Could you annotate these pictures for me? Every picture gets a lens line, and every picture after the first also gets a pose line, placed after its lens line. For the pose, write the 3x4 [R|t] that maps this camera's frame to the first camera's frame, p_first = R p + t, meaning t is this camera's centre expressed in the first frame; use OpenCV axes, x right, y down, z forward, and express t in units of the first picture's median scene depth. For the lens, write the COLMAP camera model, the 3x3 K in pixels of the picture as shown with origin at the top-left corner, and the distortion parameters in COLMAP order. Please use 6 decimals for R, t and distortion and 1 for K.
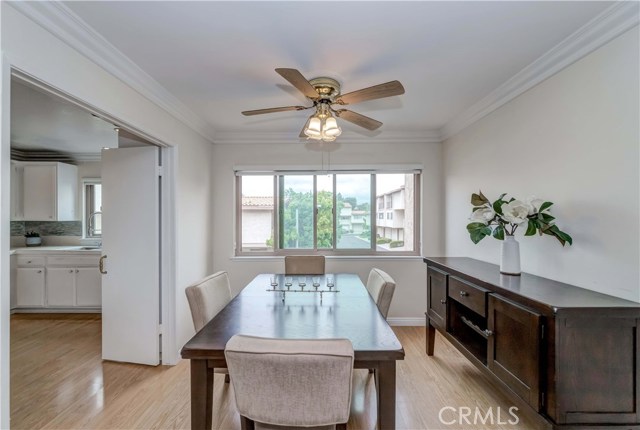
lens RADIAL K [[250.3, 0, 319.2], [0, 250.3, 216.7], [0, 0, 1]] dist [0.001595, 0.000194]
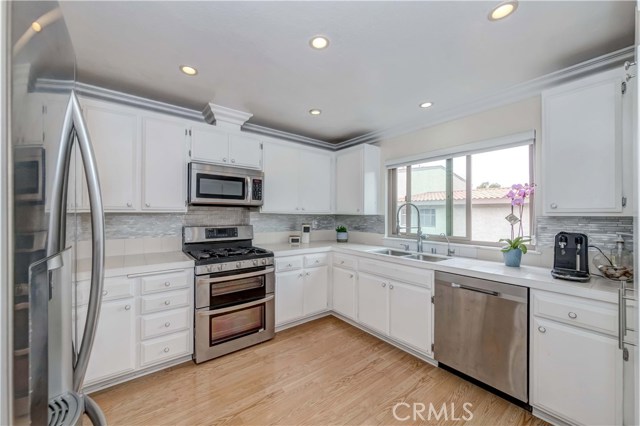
lens RADIAL K [[245.8, 0, 310.3], [0, 245.8, 210.7], [0, 0, 1]] dist [0.000597, -0.000047]
pose [[0.612279, -0.003615, -0.790634, -0.560793], [-0.004727, 0.999955, -0.008233, 0.011993], [0.790628, 0.008778, 0.612234, 0.398207]]
